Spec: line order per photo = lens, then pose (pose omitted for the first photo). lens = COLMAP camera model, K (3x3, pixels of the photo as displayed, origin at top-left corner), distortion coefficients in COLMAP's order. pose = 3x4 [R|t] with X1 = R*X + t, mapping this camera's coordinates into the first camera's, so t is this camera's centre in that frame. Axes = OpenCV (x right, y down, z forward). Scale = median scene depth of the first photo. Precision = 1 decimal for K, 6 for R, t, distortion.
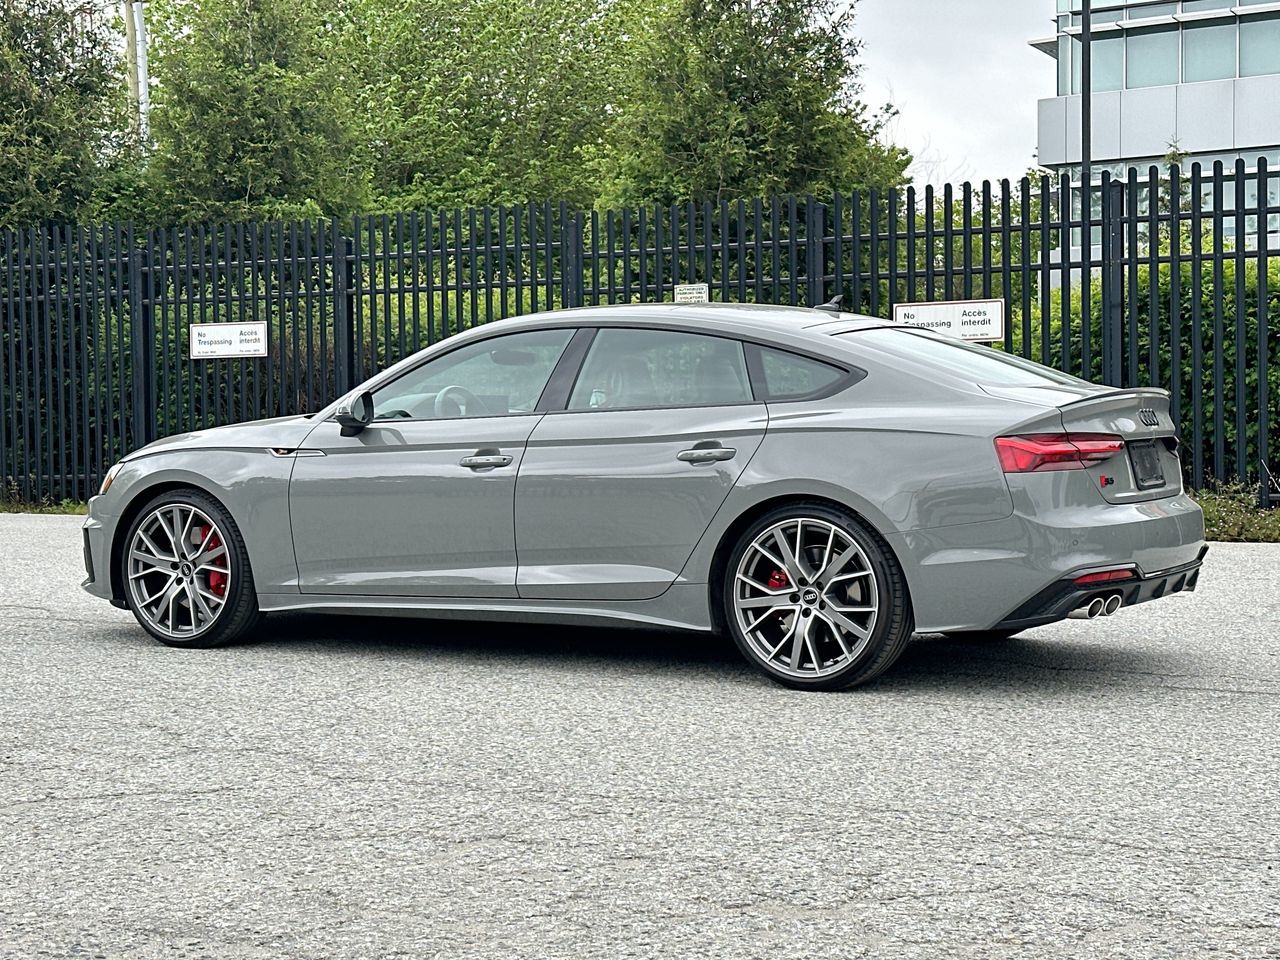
lens RADIAL K [[2062.7, 0, 640.0], [0, 2062.7, 480.0], [0, 0, 1]] dist [0.116167, 0.090403]
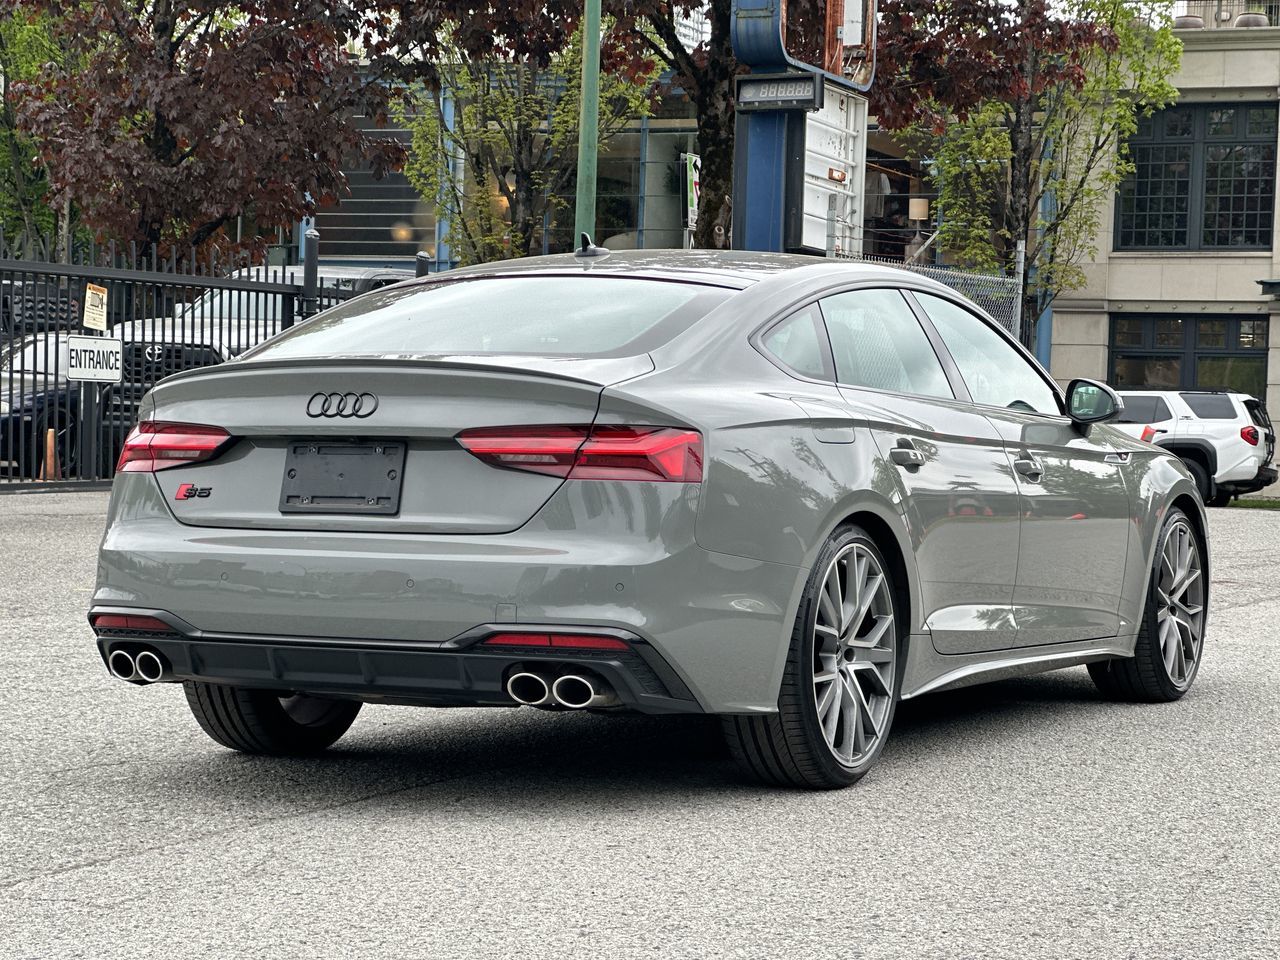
lens RADIAL K [[2846.3, 0, 640.0], [0, 2846.3, 480.0], [0, 0, 1]] dist [0.013841, 1.666854]
pose [[0.043934, 0.024208, -0.998741, 1.077231], [-0.050820, 0.998466, 0.021966, -0.029179], [0.997741, 0.049791, 0.045097, 1.004316]]
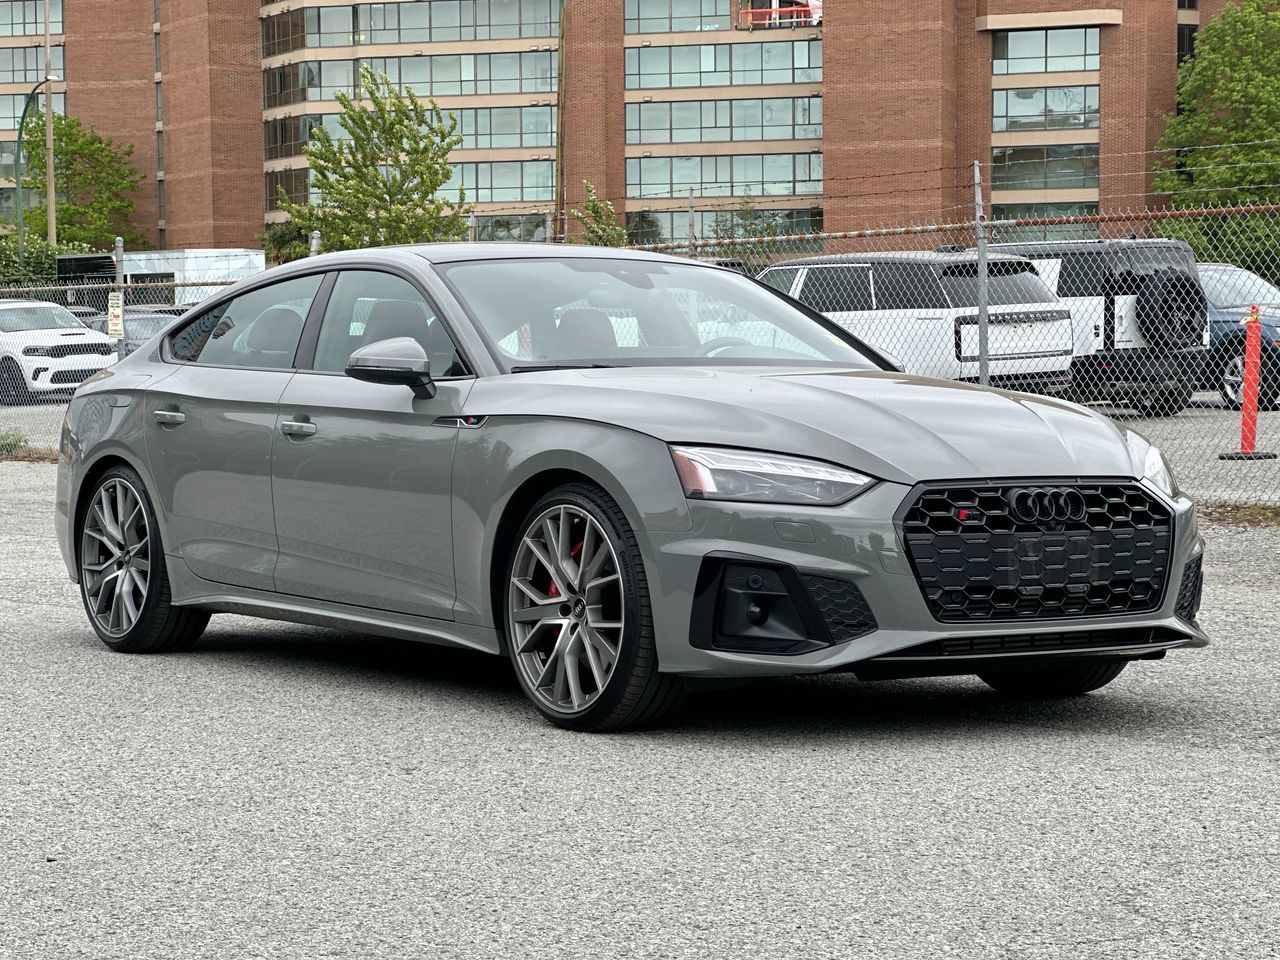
lens RADIAL K [[2796.5, 0, 642.8], [0, 2796.5, 539.1], [0, 0, 1]] dist [0.136226, 0.601532]
pose [[-0.899208, -0.012373, 0.437346, -0.568863], [0.025467, 0.996425, 0.080552, -0.060415], [-0.436779, 0.083570, -0.895679, 2.128123]]
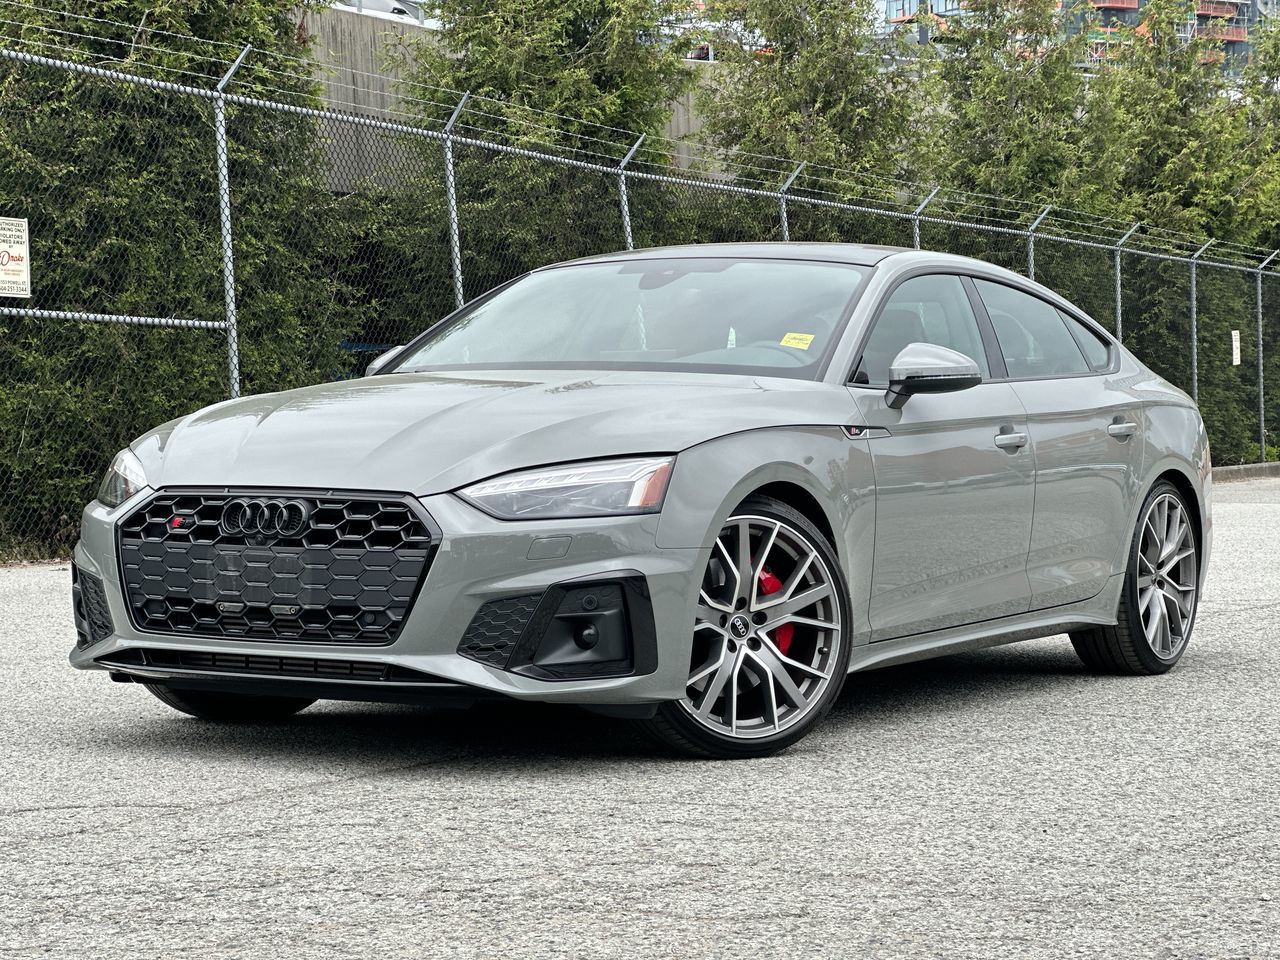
lens RADIAL K [[2796.5, 0, 642.8], [0, 2796.5, 539.1], [0, 0, 1]] dist [0.136226, 0.601532]
pose [[0.027315, -0.035053, 0.999012, -1.131155], [0.032323, 0.998893, 0.034165, -0.012928], [-0.999104, 0.031358, 0.028418, 1.108552]]
